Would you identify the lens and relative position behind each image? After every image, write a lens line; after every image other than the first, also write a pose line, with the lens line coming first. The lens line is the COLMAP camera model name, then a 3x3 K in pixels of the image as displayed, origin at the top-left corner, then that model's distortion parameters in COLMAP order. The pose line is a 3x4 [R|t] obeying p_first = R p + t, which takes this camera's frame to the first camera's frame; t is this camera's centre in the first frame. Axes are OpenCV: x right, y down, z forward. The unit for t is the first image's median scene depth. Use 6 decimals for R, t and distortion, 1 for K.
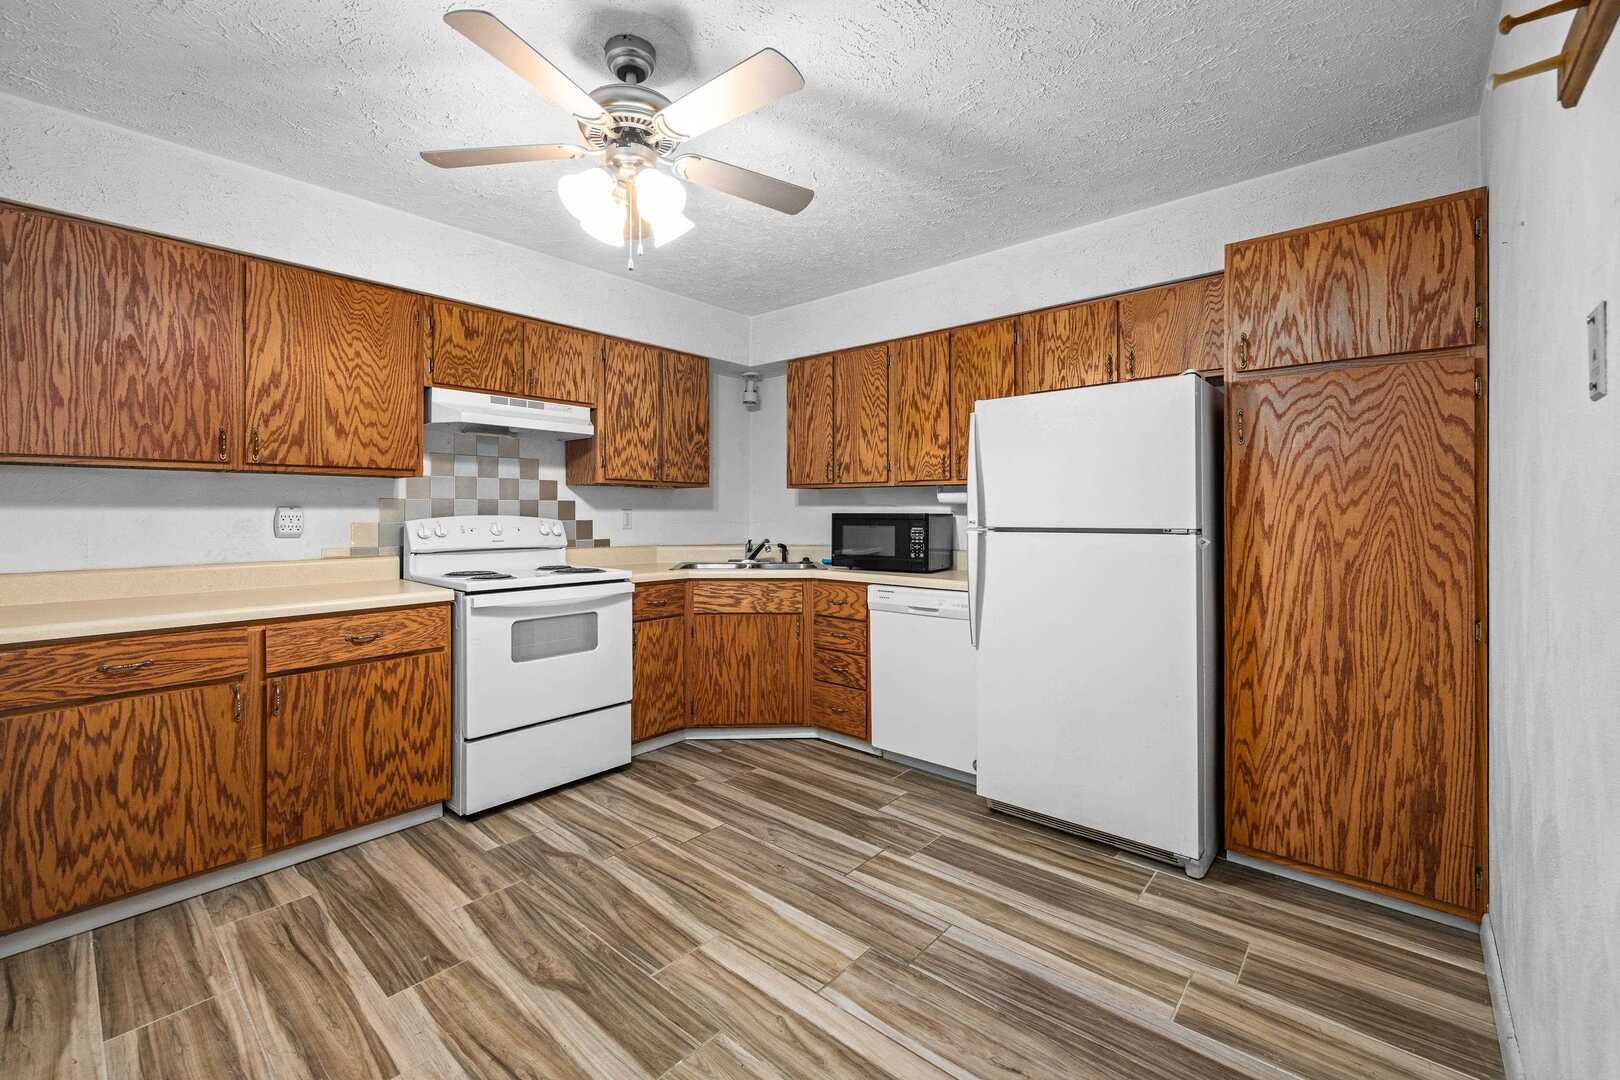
lens RADIAL K [[661.7, 0, 810.0], [0, 661.7, 511.2], [0, 0, 1]] dist [-0.001121, -0.000050]
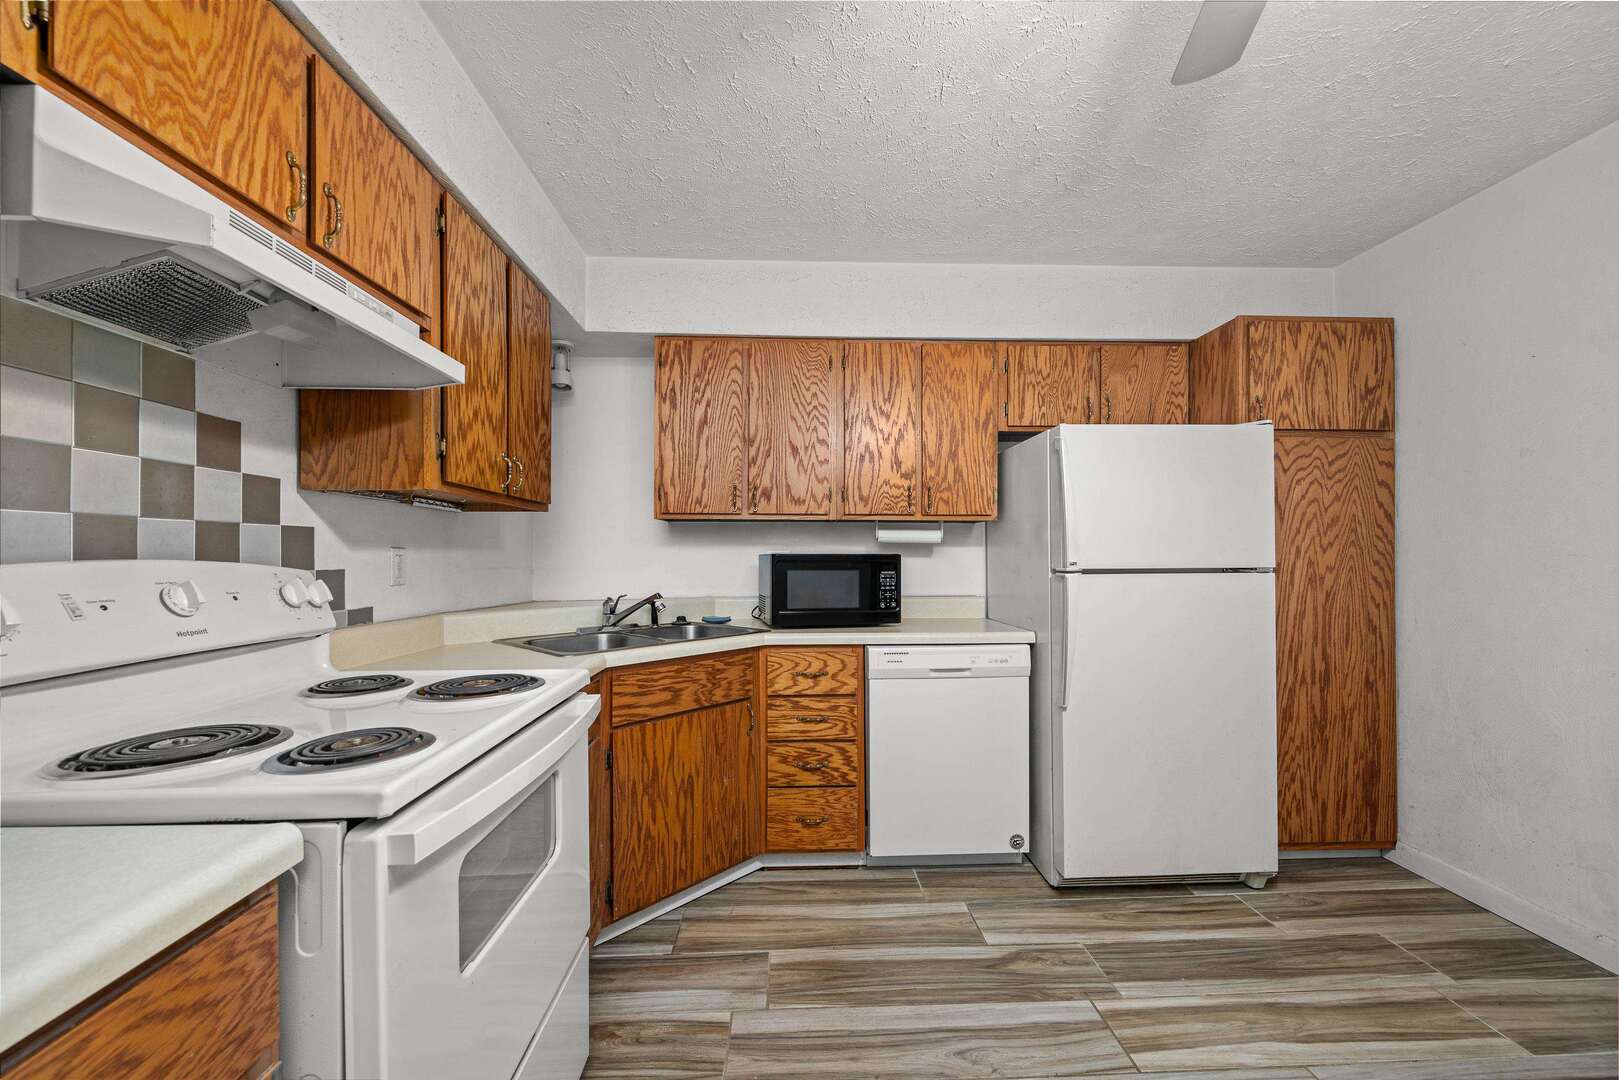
lens RADIAL K [[612.0, 0, 805.3], [0, 612.0, 551.5], [0, 0, 1]] dist [-0.000637, -0.000081]
pose [[0.732212, 0.001815, 0.681075, -0.546929], [-0.000116, 0.999997, -0.002541, 0.002755], [-0.681077, 0.001781, 0.732209, 0.648365]]
